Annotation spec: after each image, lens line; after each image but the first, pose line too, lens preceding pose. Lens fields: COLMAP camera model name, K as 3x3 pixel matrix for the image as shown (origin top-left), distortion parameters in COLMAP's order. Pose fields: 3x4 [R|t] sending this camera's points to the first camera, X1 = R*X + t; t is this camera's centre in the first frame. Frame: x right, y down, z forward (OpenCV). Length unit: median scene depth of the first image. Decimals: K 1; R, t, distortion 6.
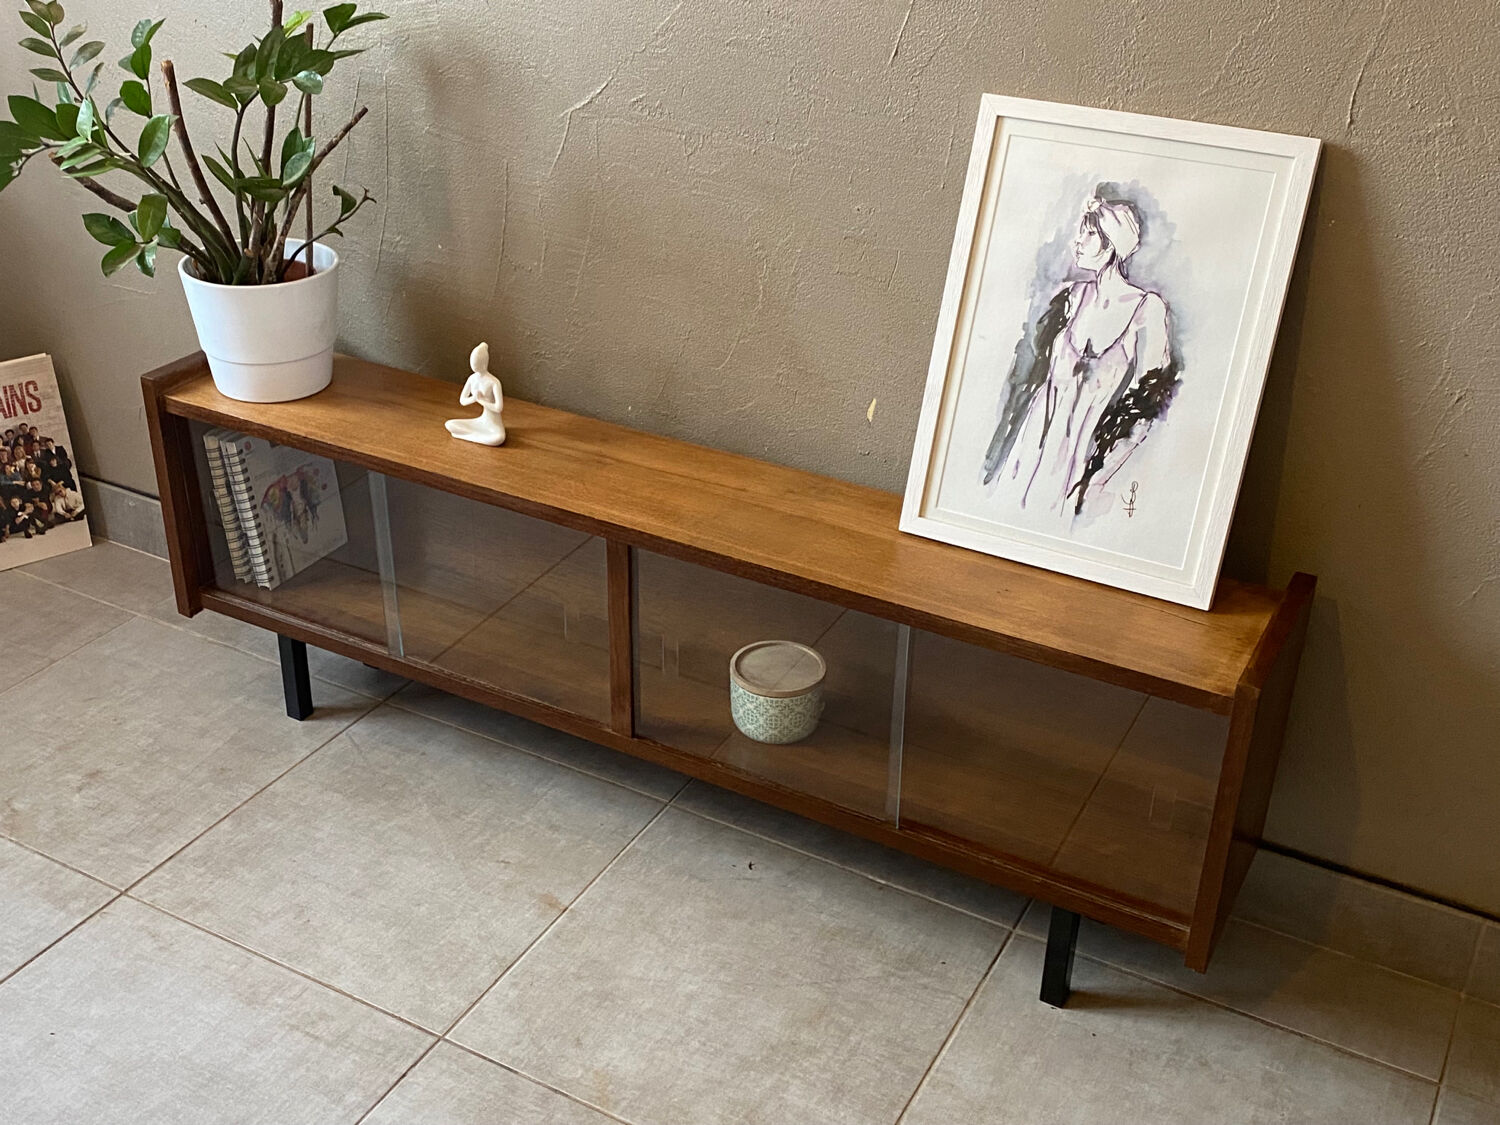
lens RADIAL K [[1624.0, 0, 723.8], [0, 1624.0, 555.6], [0, 0, 1]] dist [0.159426, -0.448043]
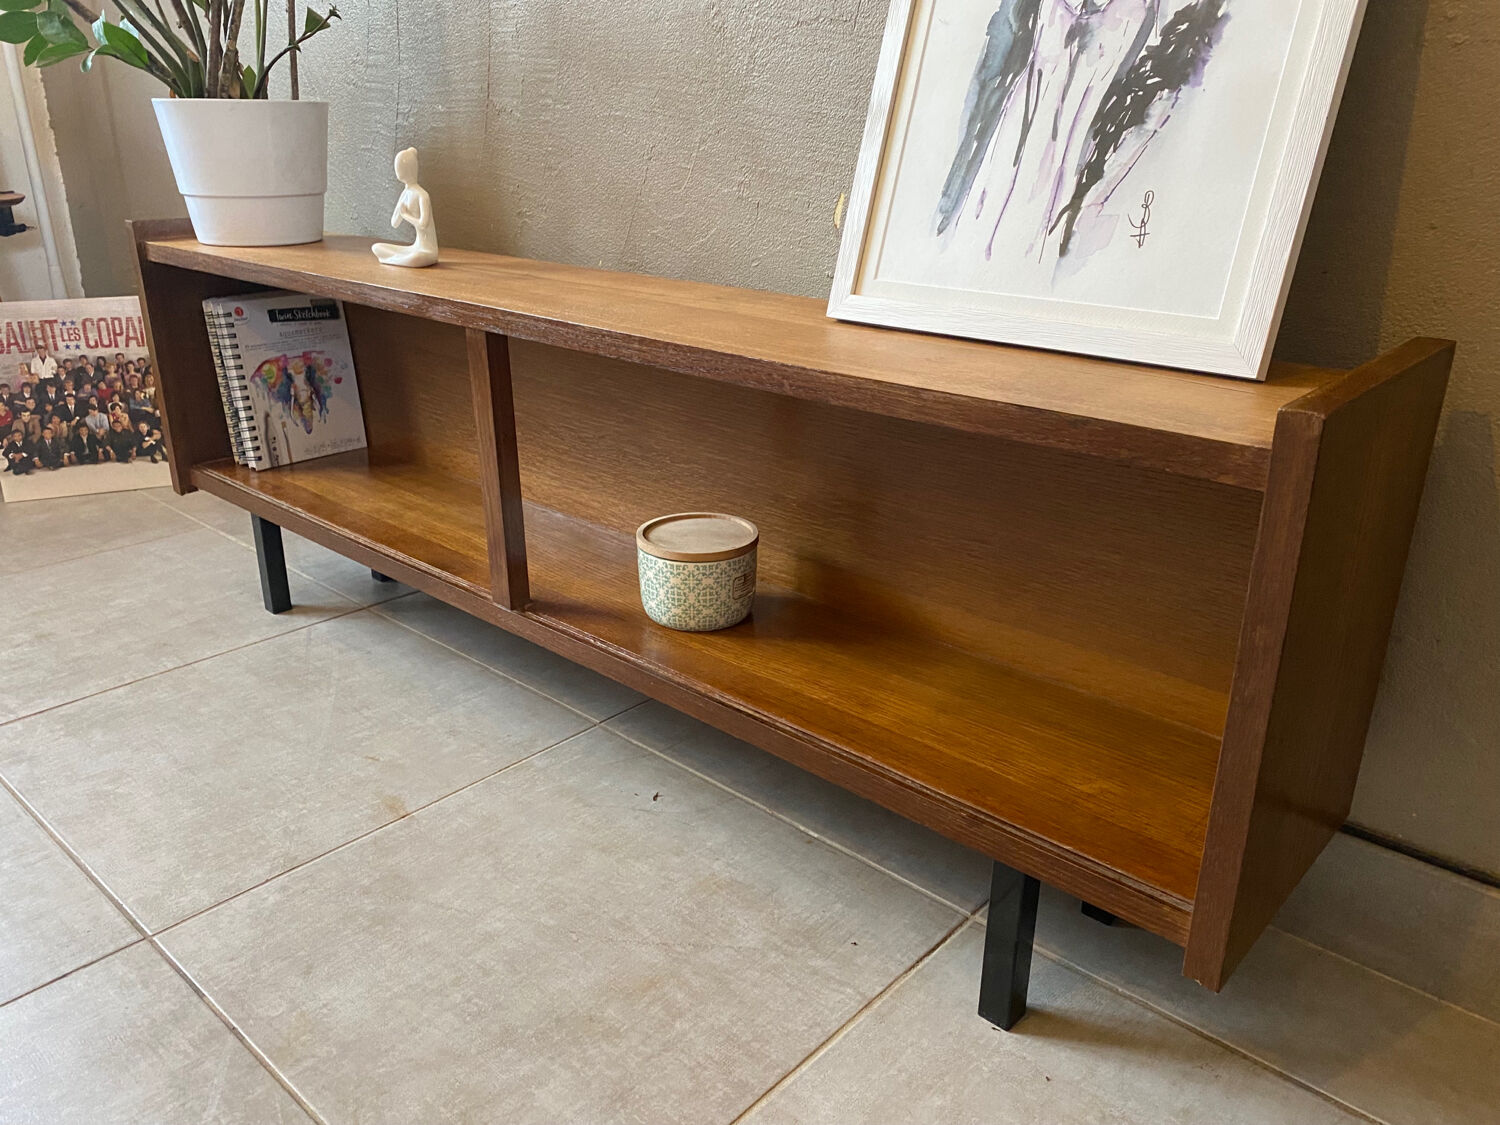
lens RADIAL K [[1156.4, 0, 749.5], [0, 1156.4, 564.4], [0, 0, 1]] dist [0.006165, 0.002197]
pose [[0.973962, 0.072128, -0.214931, 0.199360], [-0.099181, 0.988065, -0.117861, 0.163051], [0.203864, 0.136110, 0.969491, 0.528791]]
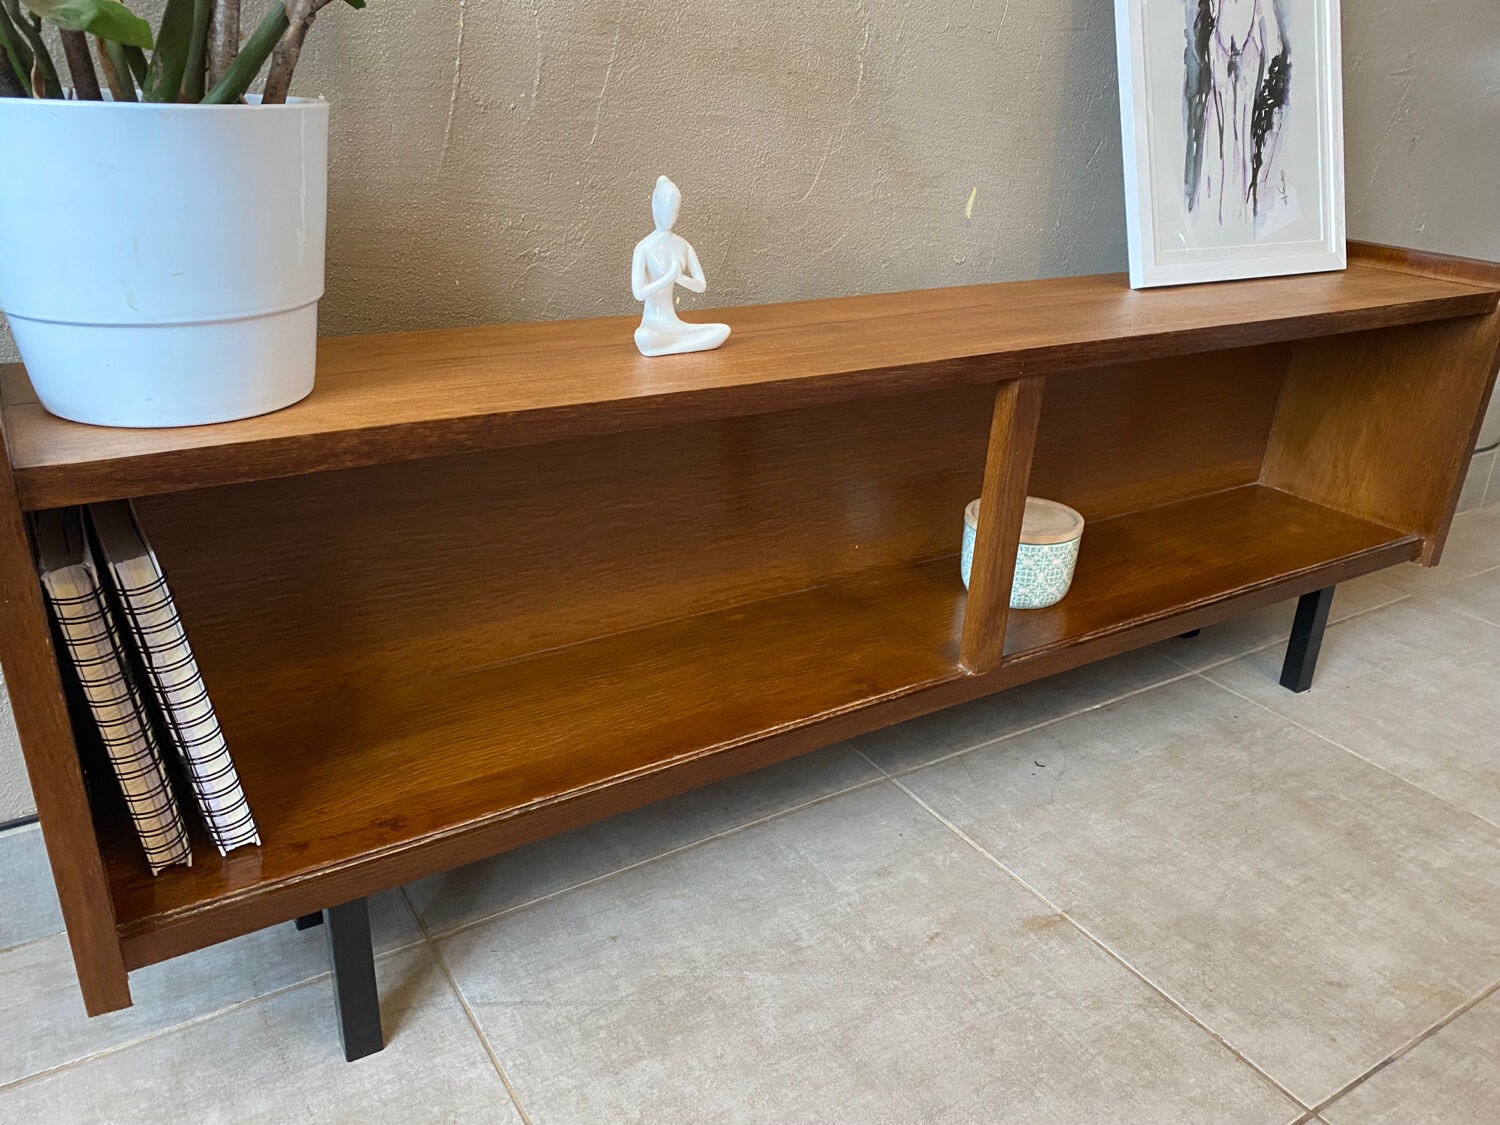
lens RADIAL K [[1159.6, 0, 747.3], [0, 1159.6, 569.1], [0, 0, 1]] dist [0.002477, 0.004172]
pose [[0.481486, -0.349064, 0.803944, -0.582770], [0.394127, 0.905525, 0.157124, -0.063369], [-0.782837, 0.241203, 0.573574, 0.872204]]
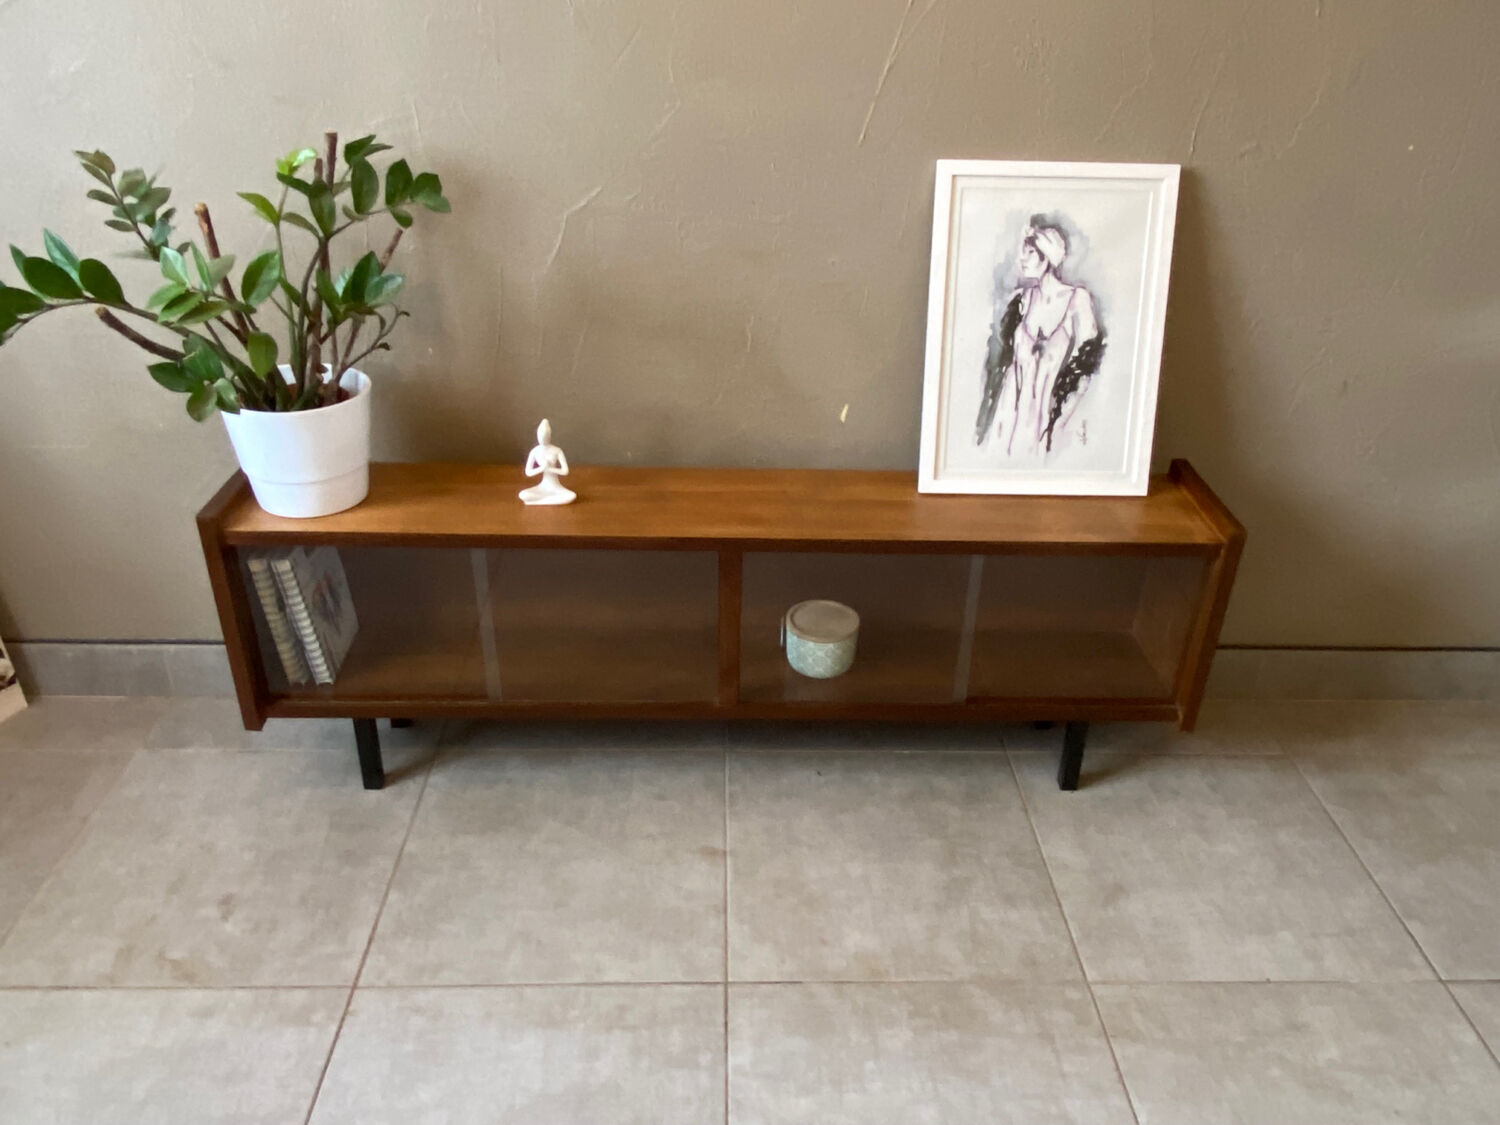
lens RADIAL K [[1132.8, 0, 759.5], [0, 1132.8, 564.9], [0, 0, 1]] dist [0.107346, -0.170676]
pose [[0.858109, -0.243157, 0.452242, -0.462890], [0.232818, 0.969275, 0.079388, -0.065694], [-0.457651, 0.037167, 0.888355, 0.235010]]
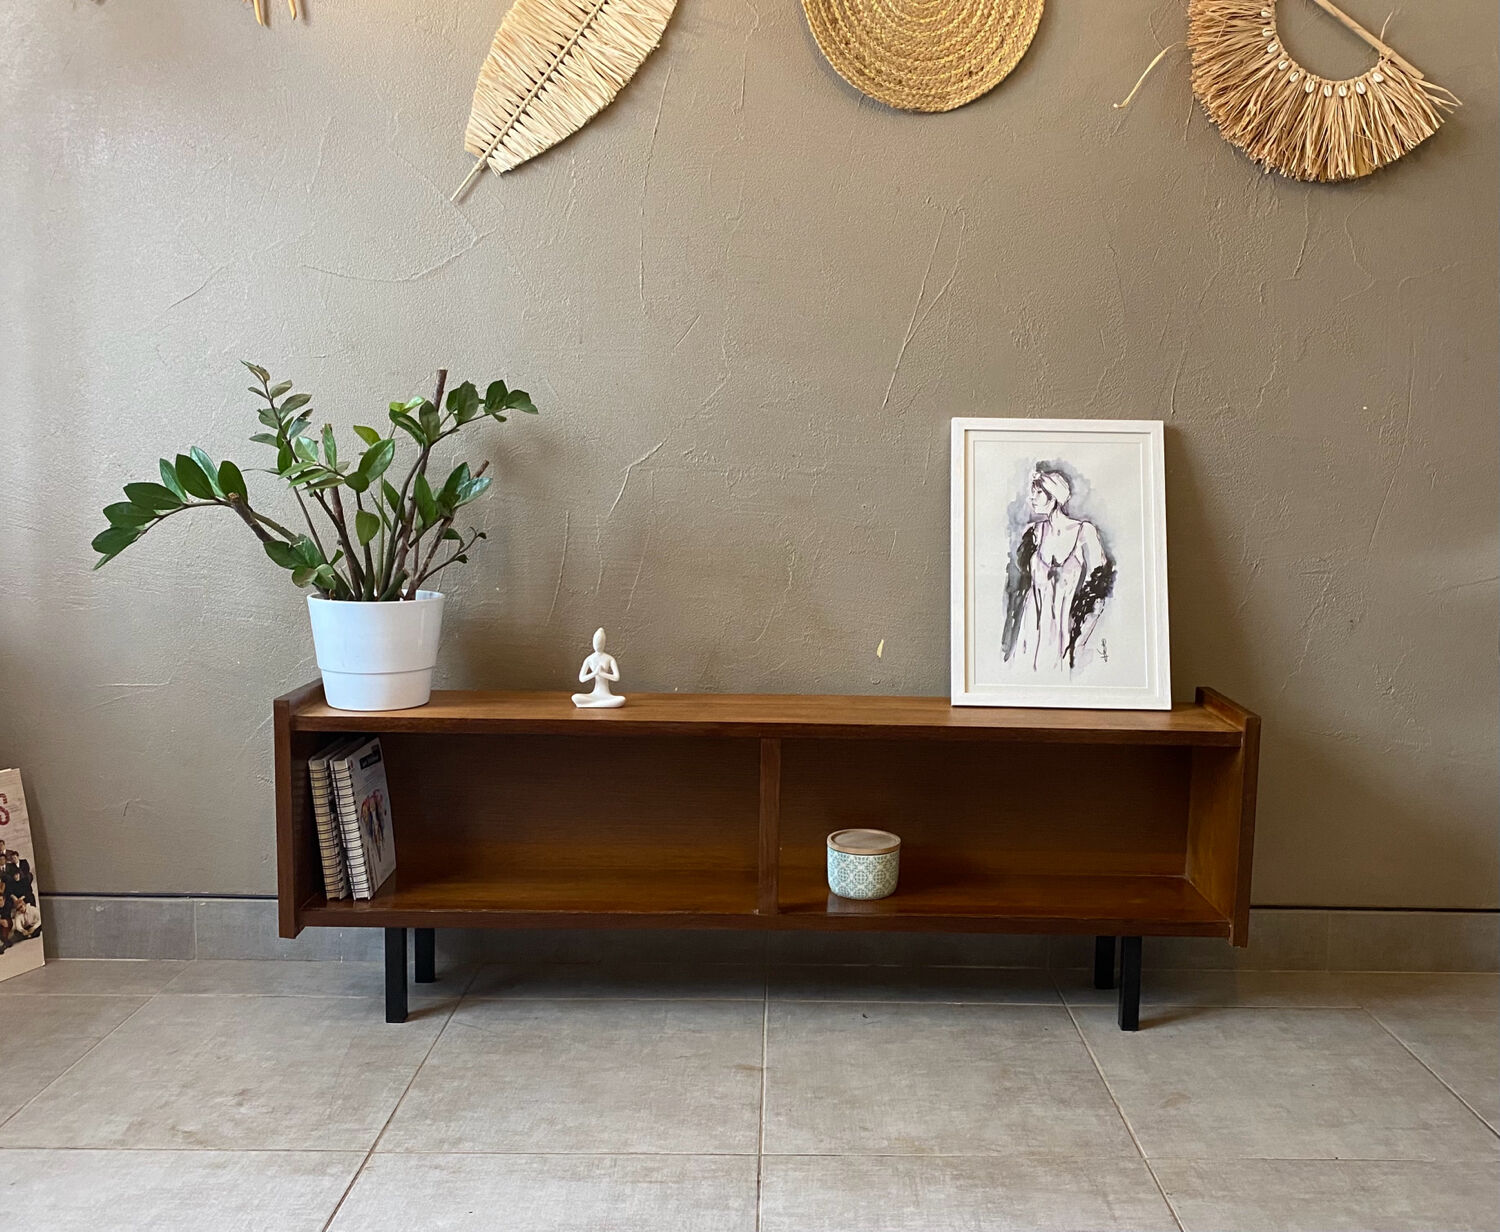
lens RADIAL K [[1353.1, 0, 806.9], [0, 1353.1, 619.8], [0, 0, 1]] dist [0.101370, -0.213512]
pose [[0.864604, -0.059680, 0.498897, -0.603554], [0.235852, 0.924940, -0.298094, 0.244331], [-0.443659, 0.375399, 0.813783, 0.075900]]
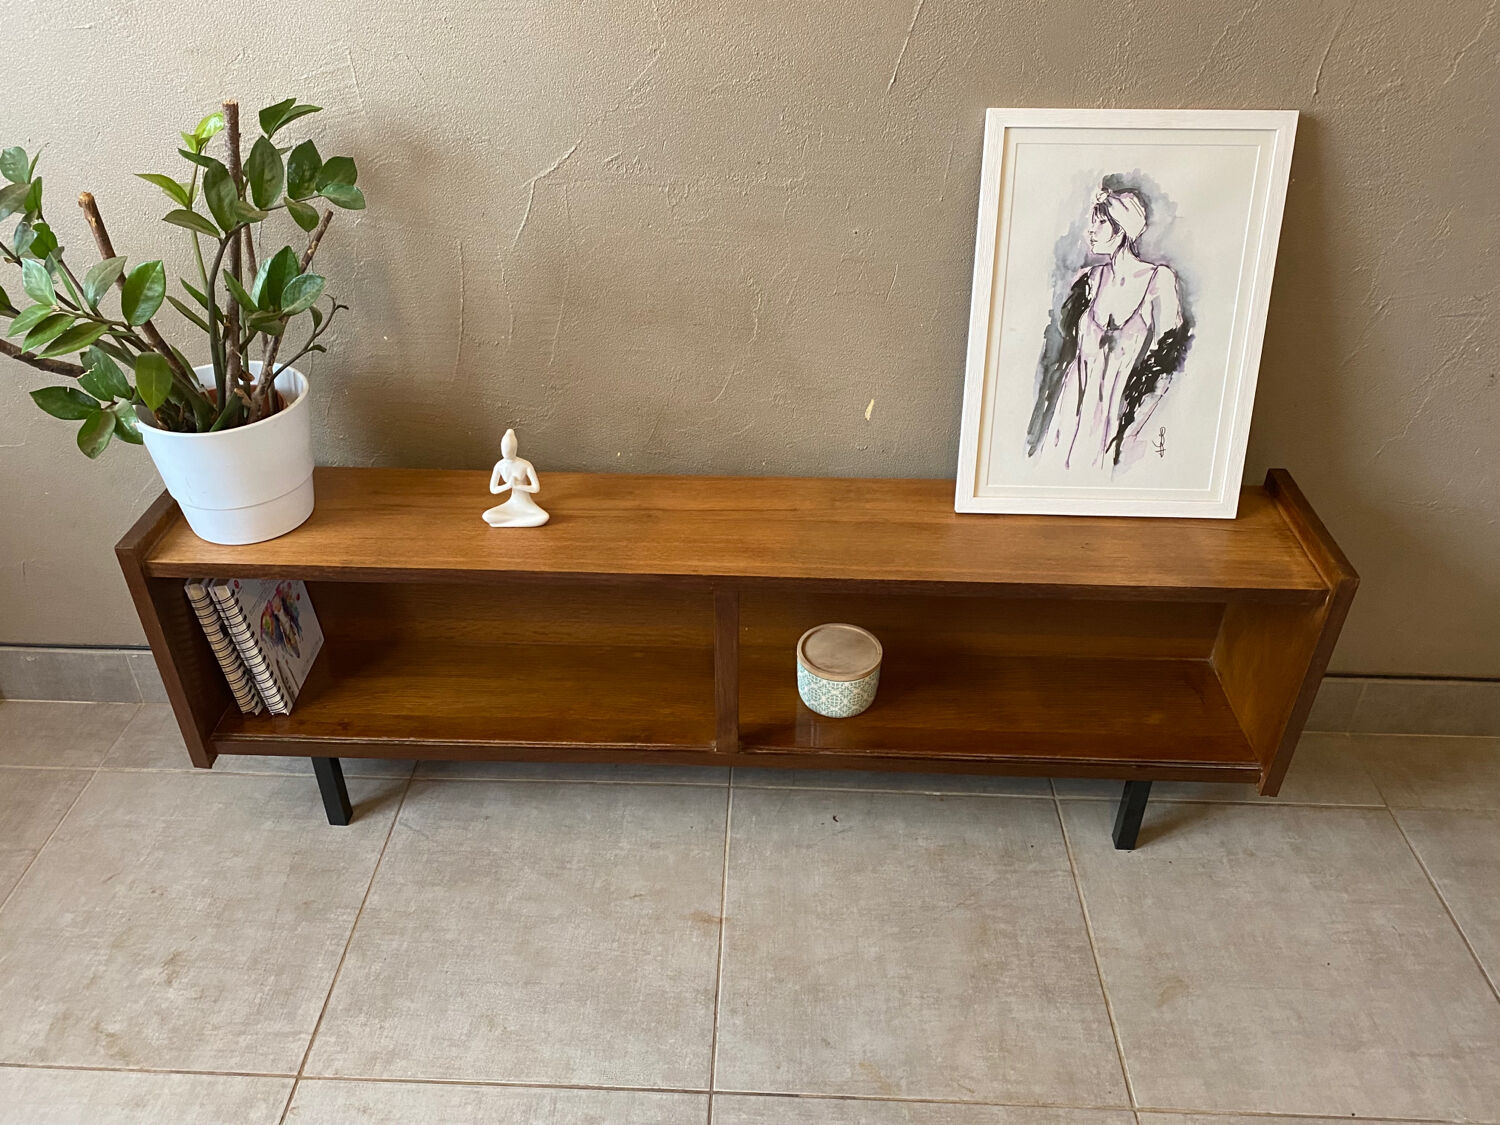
lens RADIAL K [[1153.3, 0, 732.2], [0, 1153.3, 566.1], [0, 0, 1]] dist [0.011498, -0.004300]
pose [[0.893260, -0.271589, 0.358227, -0.338281], [0.230361, 0.960836, 0.154038, -0.143314], [-0.386032, -0.055075, 0.920840, 0.336839]]
